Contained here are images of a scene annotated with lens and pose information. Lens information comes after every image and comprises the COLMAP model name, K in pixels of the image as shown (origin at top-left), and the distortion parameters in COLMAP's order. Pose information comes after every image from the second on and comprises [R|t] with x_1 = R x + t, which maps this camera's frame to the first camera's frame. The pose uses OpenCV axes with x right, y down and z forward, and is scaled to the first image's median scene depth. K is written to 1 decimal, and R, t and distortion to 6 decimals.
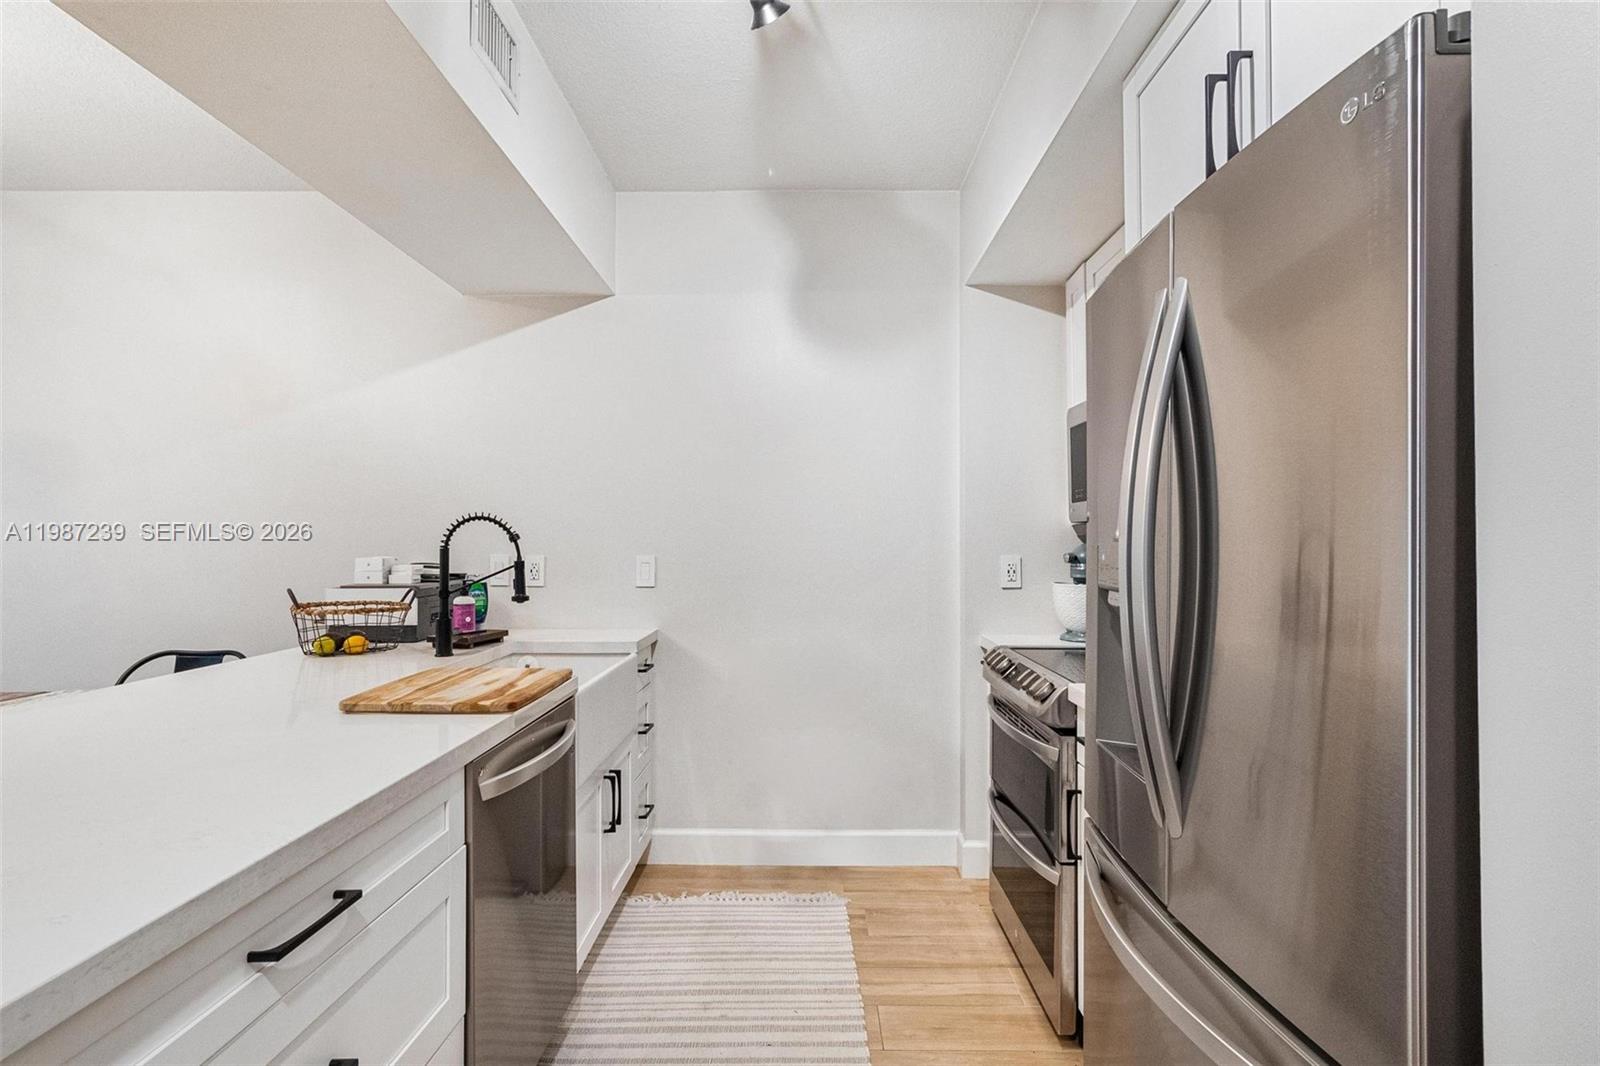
lens RADIAL K [[776.3, 0, 800.0], [0, 776.3, 533.0], [0, 0, 1]] dist [-0.000349, -0.000575]
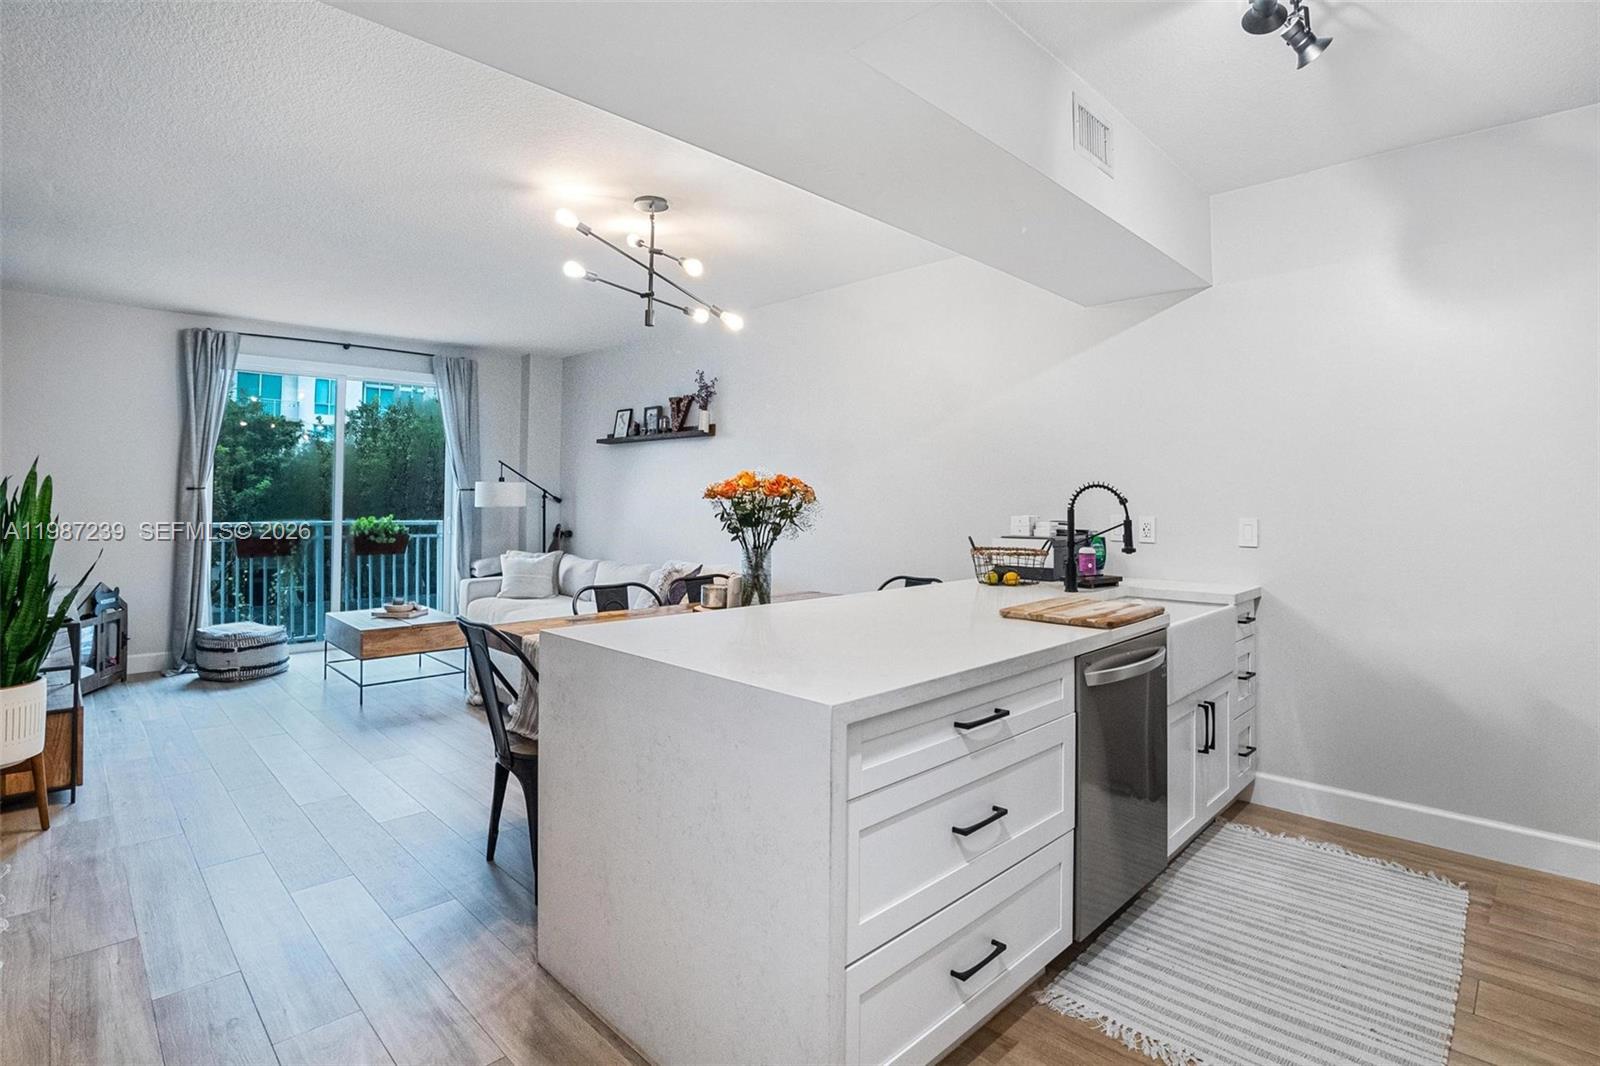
lens RADIAL K [[776.0, 0, 797.7], [0, 776.0, 485.6], [0, 0, 1]] dist [-0.039710, 0.000146]
pose [[0.698921, -0.012183, -0.715095, 0.149464], [0.001993, 0.999884, -0.015087, -0.001627], [0.715196, 0.009119, 0.698865, -0.236858]]
